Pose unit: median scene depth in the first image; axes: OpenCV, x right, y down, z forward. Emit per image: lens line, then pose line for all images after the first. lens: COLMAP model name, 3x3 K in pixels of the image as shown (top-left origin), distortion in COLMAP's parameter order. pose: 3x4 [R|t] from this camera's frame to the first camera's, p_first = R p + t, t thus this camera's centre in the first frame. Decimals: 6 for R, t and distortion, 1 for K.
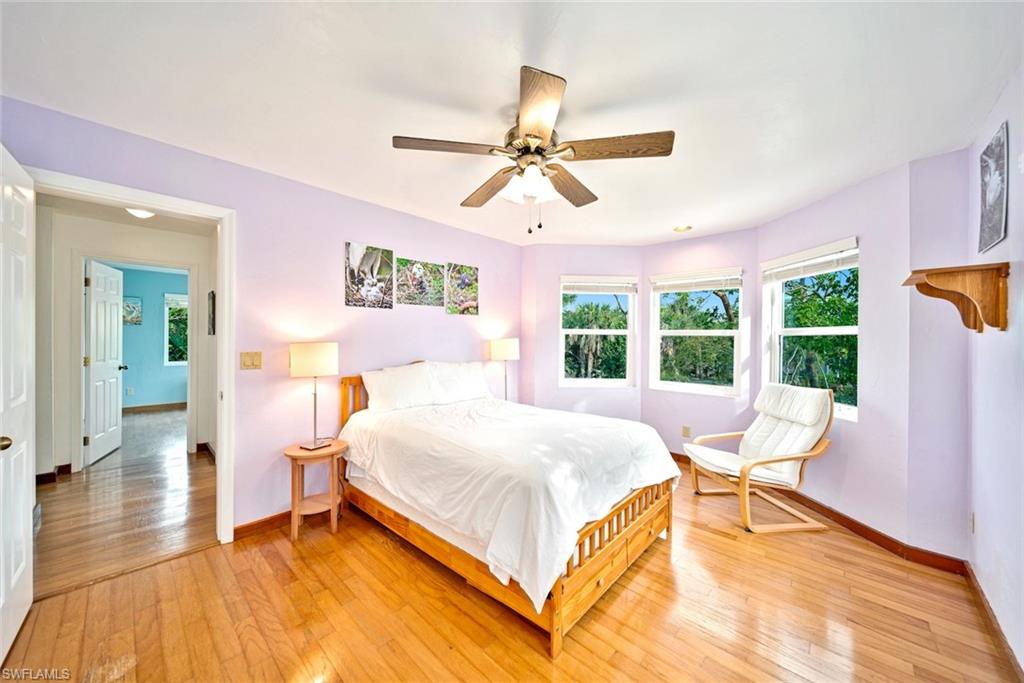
lens RADIAL K [[361.4, 0, 519.4], [0, 361.4, 338.4], [0, 0, 1]] dist [-0.002285, -0.001261]
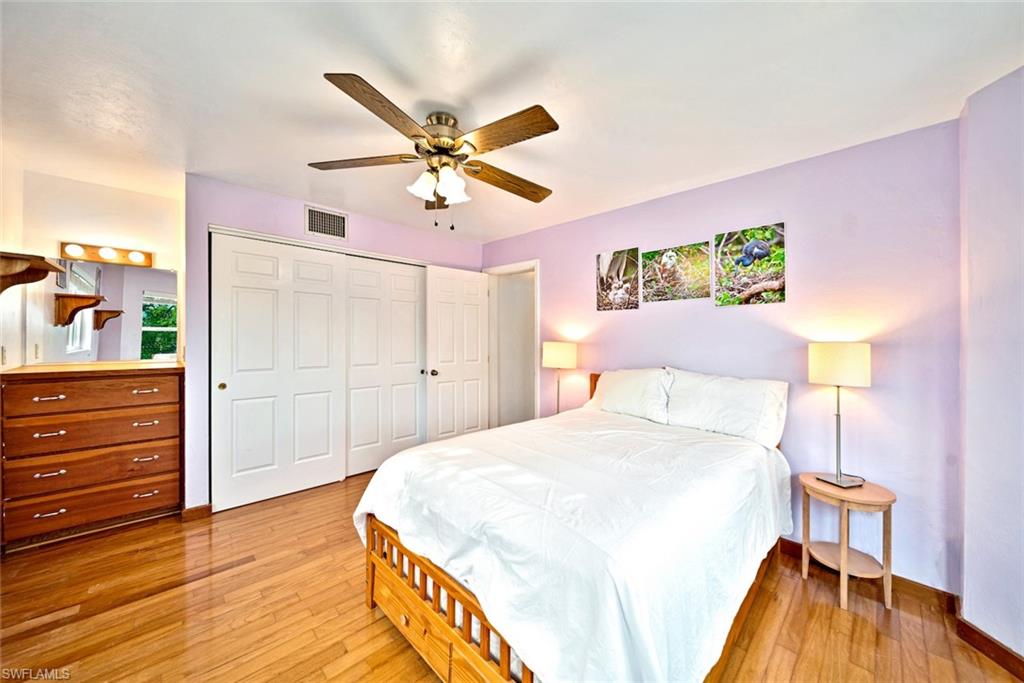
lens RADIAL K [[361.4, 0, 519.6], [0, 361.4, 335.9], [0, 0, 1]] dist [-0.002285, -0.001261]
pose [[-0.044159, -0.003798, -0.999017, 0.582981], [-0.007774, 0.999964, -0.003458, -0.005327], [0.998994, 0.007614, -0.044187, 0.706694]]
